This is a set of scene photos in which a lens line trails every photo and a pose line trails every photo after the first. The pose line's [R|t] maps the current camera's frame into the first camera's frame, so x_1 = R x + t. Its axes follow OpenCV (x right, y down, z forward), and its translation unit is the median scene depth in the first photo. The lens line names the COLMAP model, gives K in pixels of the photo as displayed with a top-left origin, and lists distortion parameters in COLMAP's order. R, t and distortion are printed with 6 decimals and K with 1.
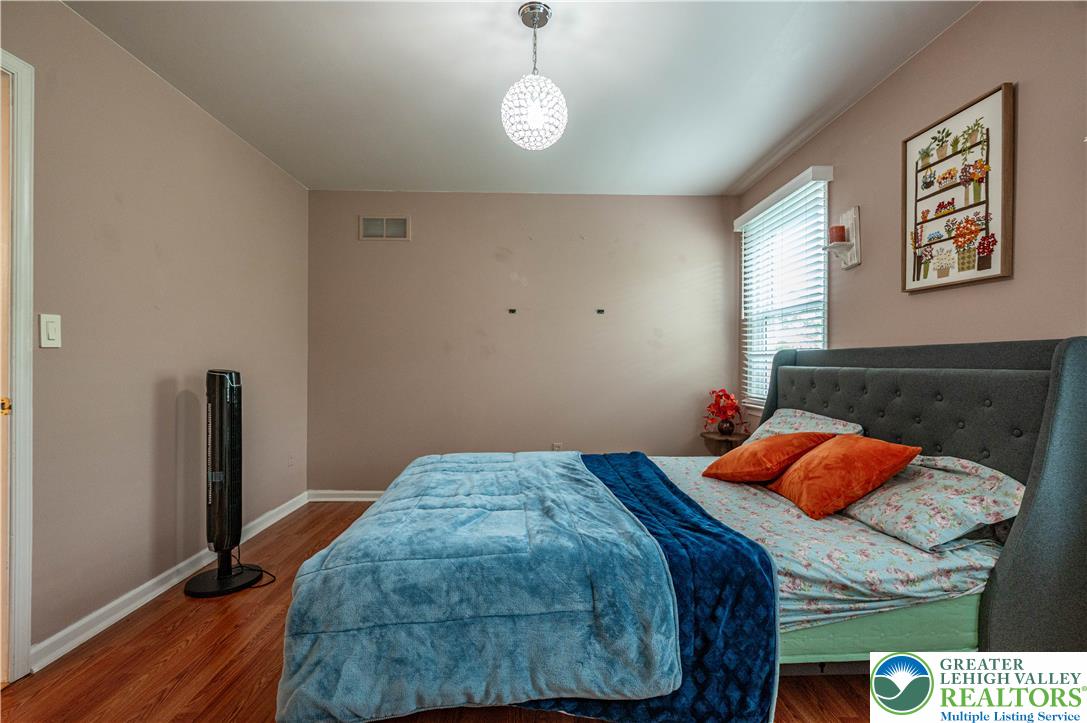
lens RADIAL K [[490.7, 0, 541.0], [0, 490.7, 356.0], [0, 0, 1]] dist [0.003272, 0.000085]
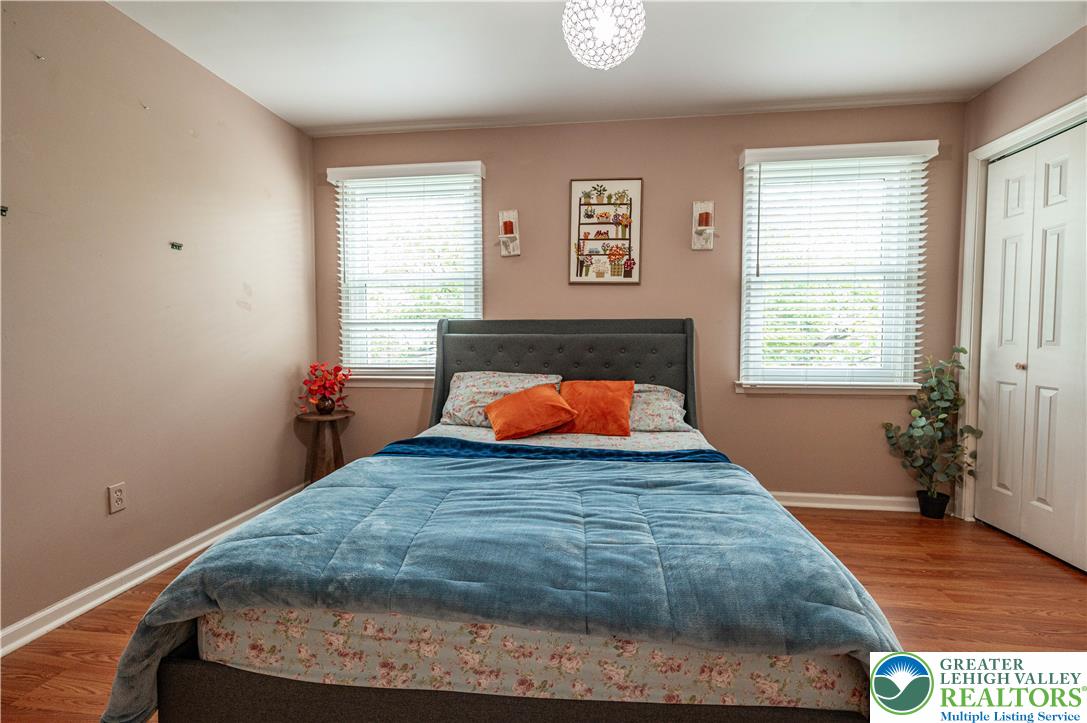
lens RADIAL K [[490.7, 0, 541.0], [0, 490.7, 356.0], [0, 0, 1]] dist [0.003272, 0.000085]
pose [[0.149795, -0.050631, 0.987420, -0.834869], [-0.009261, 0.998572, 0.052608, 0.015016], [-0.988674, -0.017025, 0.149112, 0.956337]]
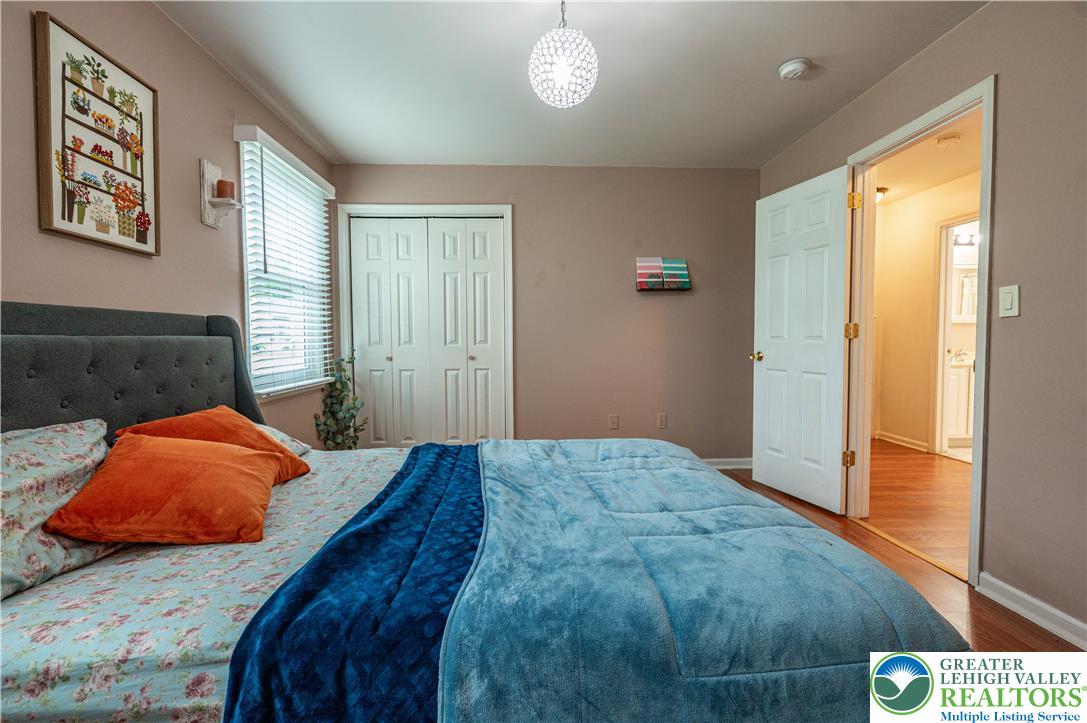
lens RADIAL K [[490.7, 0, 541.0], [0, 490.7, 356.0], [0, 0, 1]] dist [0.003272, 0.000085]
pose [[-0.999843, -0.004176, -0.017244, 0.042825], [-0.004585, 0.999708, 0.023736, 0.038106], [0.017140, 0.023811, -0.999570, 1.924716]]
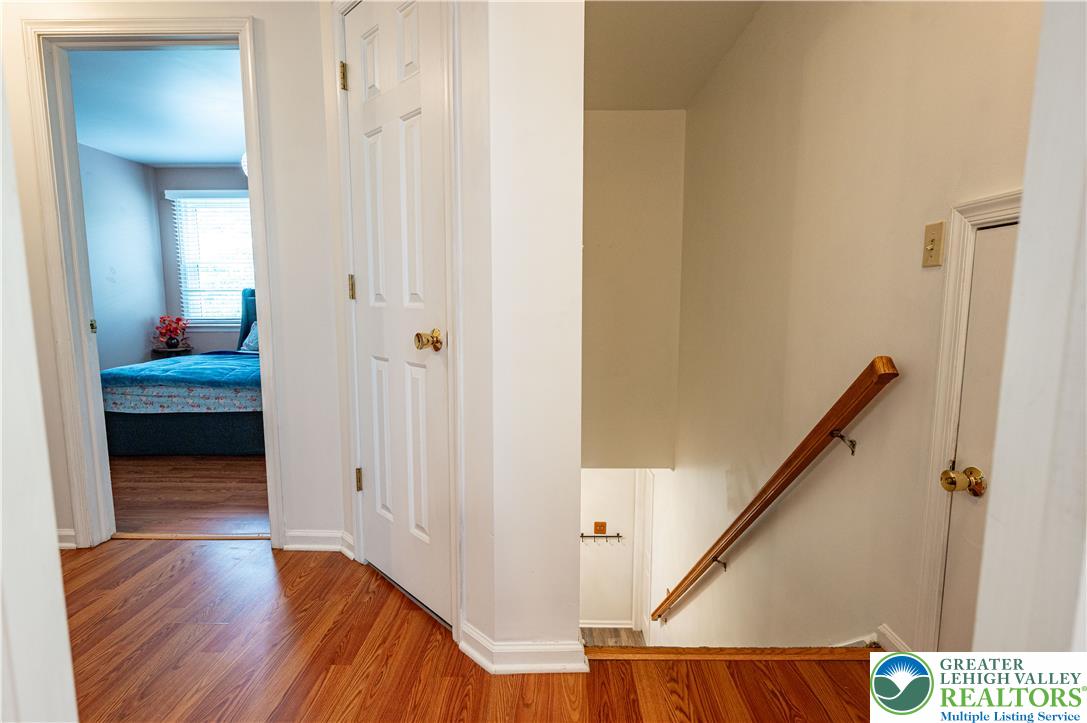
lens RADIAL K [[520.3, 0, 540.6], [0, 520.3, 364.0], [0, 0, 1]] dist [-0.000191, -0.000114]
pose [[0.031754, -0.126722, 0.991430, -2.062718], [-0.012160, 0.991808, 0.127160, 0.009878], [-0.999422, -0.016094, 0.029953, -0.165793]]
